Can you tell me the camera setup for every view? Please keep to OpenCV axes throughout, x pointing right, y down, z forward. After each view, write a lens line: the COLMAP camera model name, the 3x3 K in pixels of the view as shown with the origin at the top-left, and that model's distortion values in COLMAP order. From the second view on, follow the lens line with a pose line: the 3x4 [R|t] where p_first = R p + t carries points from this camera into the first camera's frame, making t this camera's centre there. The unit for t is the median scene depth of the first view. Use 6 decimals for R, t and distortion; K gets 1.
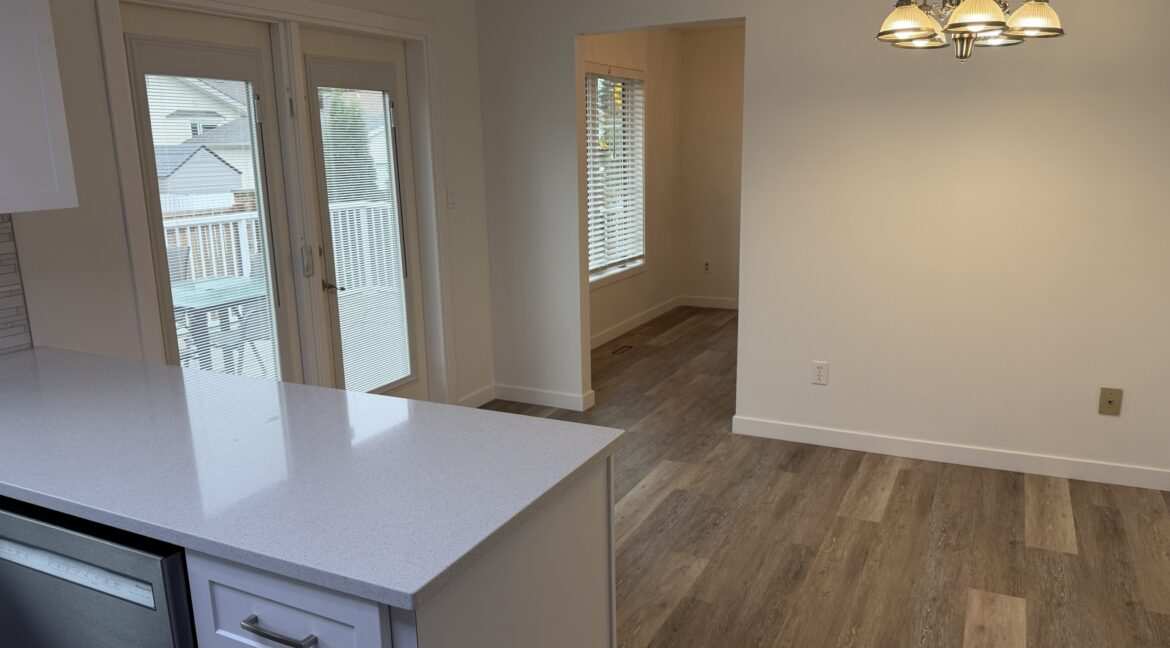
lens RADIAL K [[815.3, 0, 586.2], [0, 815.3, 321.0], [0, 0, 1]] dist [0.093750, -0.129834]
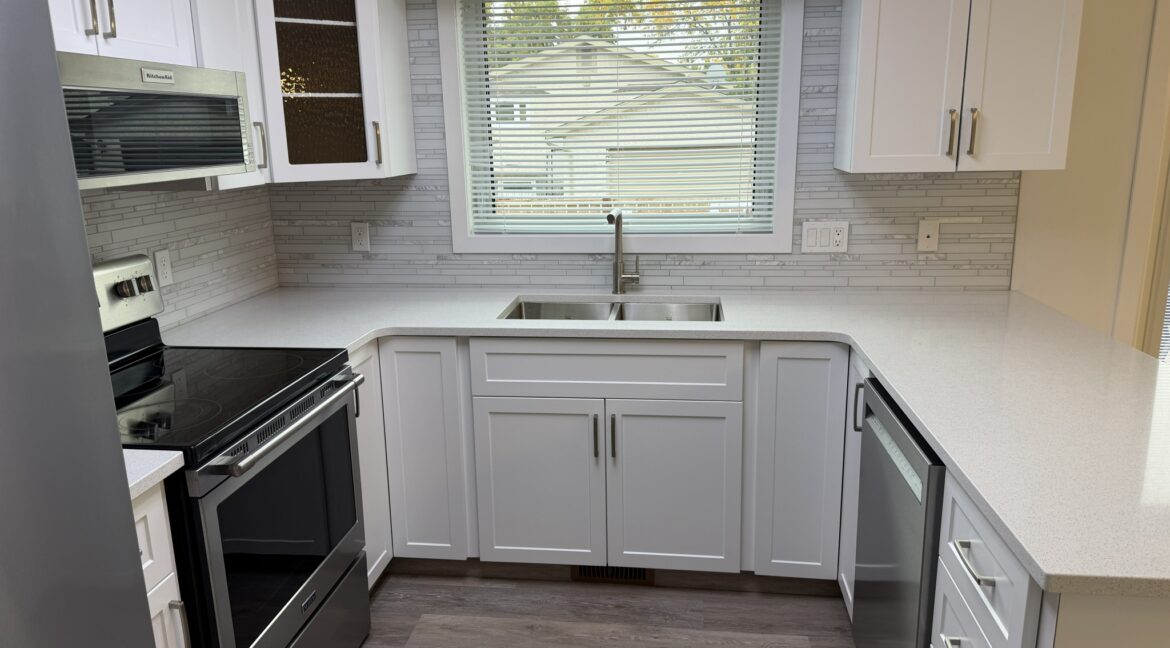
lens RADIAL K [[815.3, 0, 584.8], [0, 815.3, 333.6], [0, 0, 1]] dist [0.093750, -0.129834]
pose [[0.344465, 0.240979, -0.907344, 0.178364], [-0.186185, 0.964832, 0.185563, -0.012662], [0.920152, 0.105014, 0.377217, 0.032689]]
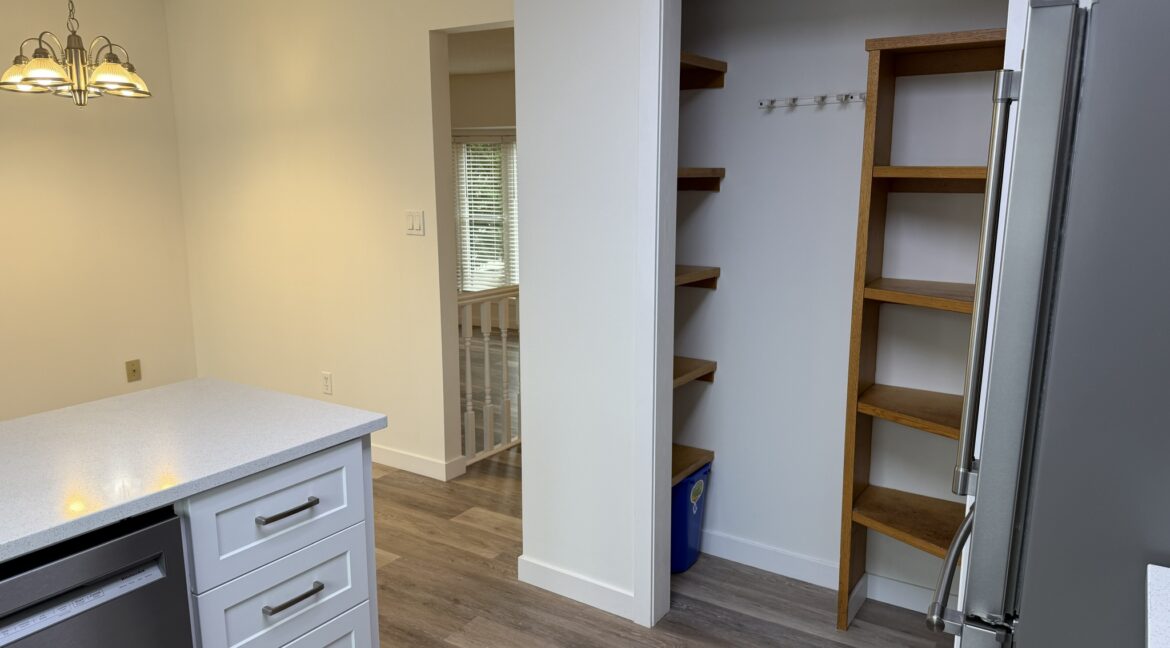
lens RADIAL K [[815.3, 0, 576.2], [0, 815.3, 327.7], [0, 0, 1]] dist [0.093750, -0.129834]
pose [[0.117148, -0.157685, 0.980516, -0.751613], [0.207906, 0.969331, 0.131046, 0.004703], [-0.971108, 0.188503, 0.146339, 0.139169]]
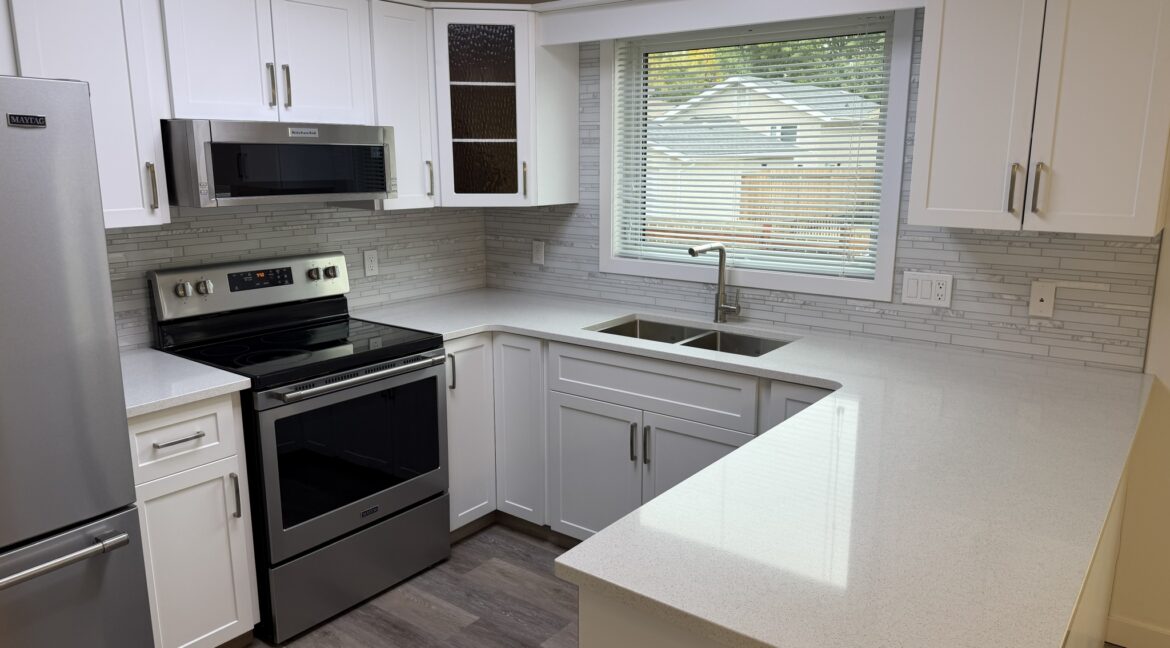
lens RADIAL K [[815.3, 0, 587.9], [0, 815.3, 337.3], [0, 0, 1]] dist [0.093750, -0.129834]
pose [[-0.178568, 0.235150, -0.955415, 0.359656], [-0.202846, 0.941364, 0.269604, -0.133989], [0.962791, 0.241945, -0.120398, 0.465375]]
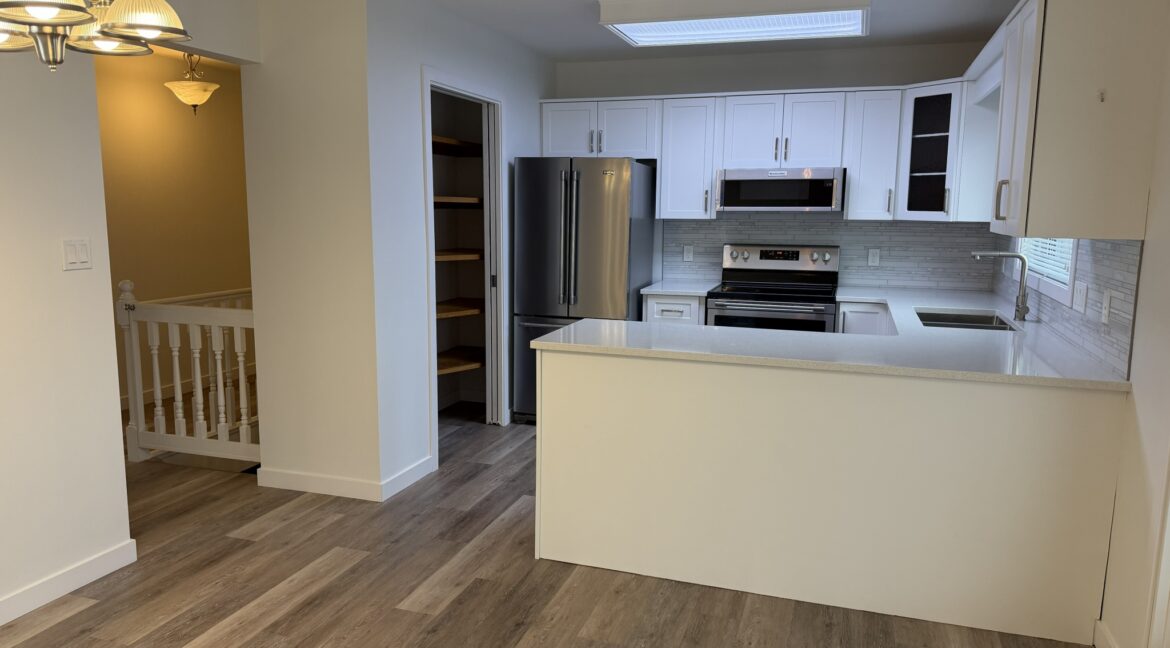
lens RADIAL K [[815.3, 0, 579.2], [0, 815.3, 328.1], [0, 0, 1]] dist [0.093750, -0.129834]
pose [[-0.988575, 0.035916, -0.146387, 0.132294], [-0.019096, 0.933528, 0.357994, -0.362243], [0.149514, 0.356700, -0.922177, 1.746702]]
